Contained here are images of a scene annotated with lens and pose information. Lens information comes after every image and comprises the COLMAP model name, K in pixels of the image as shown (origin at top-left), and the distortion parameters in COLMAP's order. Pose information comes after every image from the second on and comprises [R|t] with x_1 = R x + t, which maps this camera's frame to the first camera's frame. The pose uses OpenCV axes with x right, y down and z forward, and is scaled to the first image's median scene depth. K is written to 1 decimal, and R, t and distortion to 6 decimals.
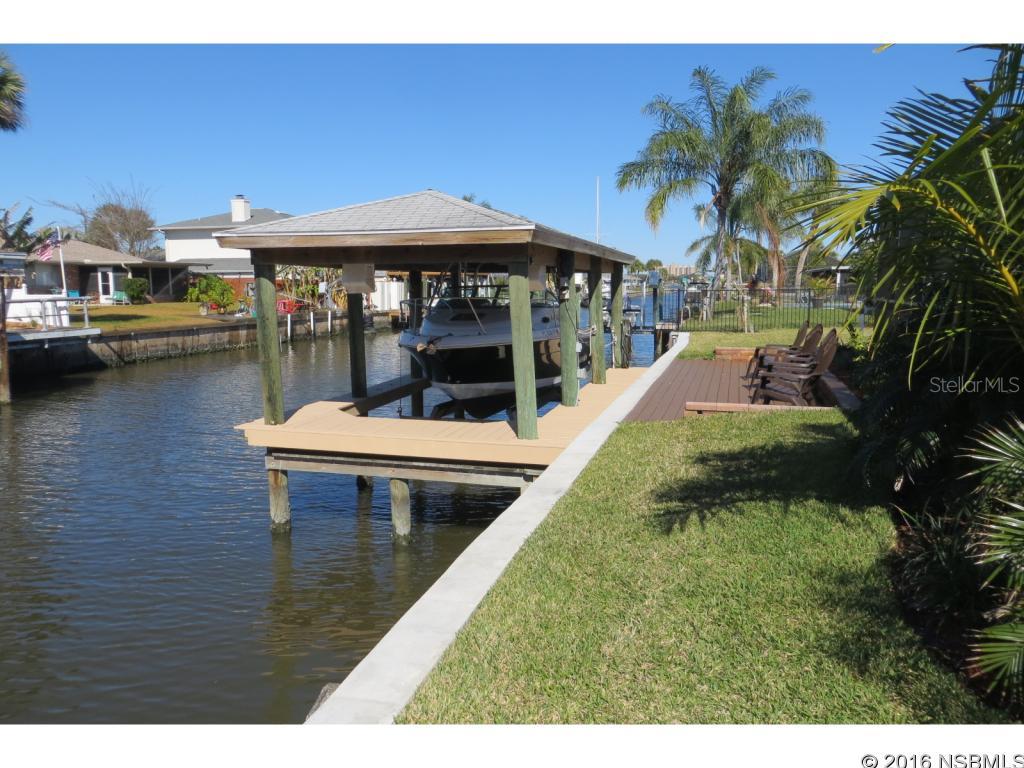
lens RADIAL K [[759.2, 0, 512.0], [0, 759.2, 384.0], [0, 0, 1]] dist [-0.027065, 0.007266]
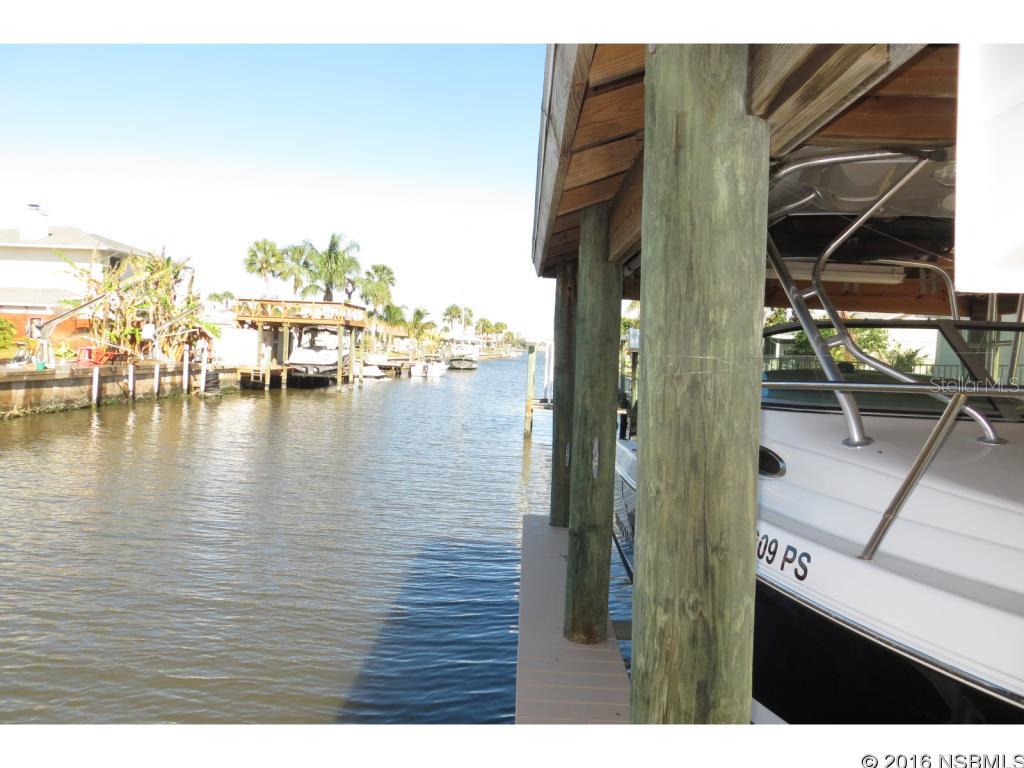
lens RADIAL K [[741.8, 0, 512.0], [0, 741.8, 384.0], [0, 0, 1]] dist [-0.037555, -0.002182]
pose [[0.972294, 0.032834, 0.231442, -0.074975], [-0.014710, 0.996718, -0.079606, -0.027106], [-0.233296, 0.073996, 0.969586, 0.248887]]
